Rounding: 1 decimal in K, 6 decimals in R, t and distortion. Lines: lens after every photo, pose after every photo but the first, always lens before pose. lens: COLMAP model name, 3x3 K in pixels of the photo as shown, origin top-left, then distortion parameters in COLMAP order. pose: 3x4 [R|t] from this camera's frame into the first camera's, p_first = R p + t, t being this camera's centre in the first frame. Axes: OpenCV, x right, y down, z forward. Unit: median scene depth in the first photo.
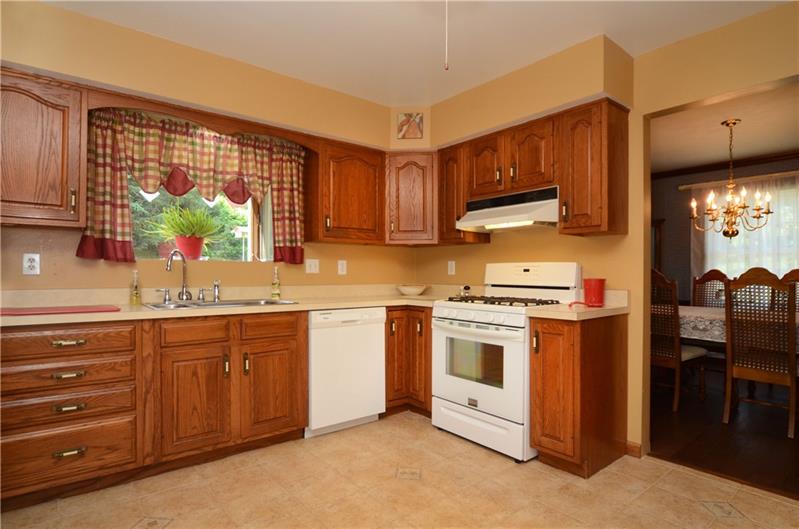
lens RADIAL K [[437.0, 0, 399.5], [0, 437.0, 264.5], [0, 0, 1]] dist [-0.000013, -0.000239]
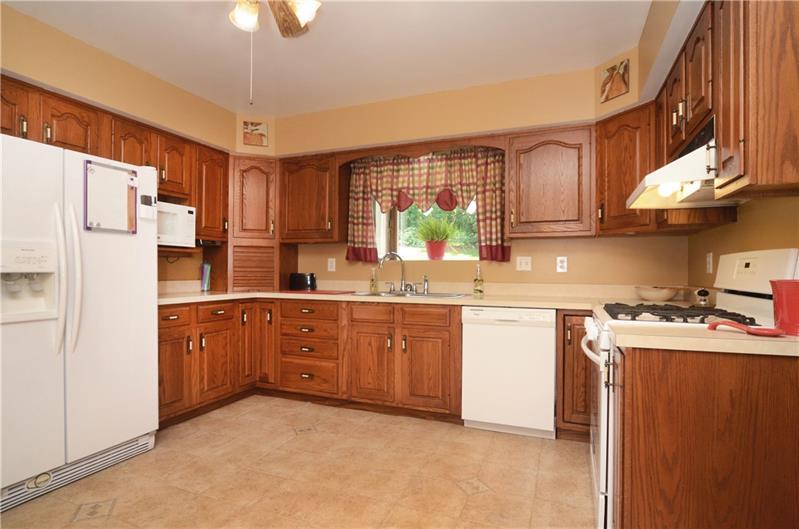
lens RADIAL K [[437.0, 0, 399.5], [0, 437.0, 264.5], [0, 0, 1]] dist [-0.000013, -0.000239]
pose [[0.480529, -0.011437, -0.876904, 0.649330], [0.013496, 0.999893, -0.005645, 0.009673], [0.876875, -0.009122, 0.480632, 0.359255]]
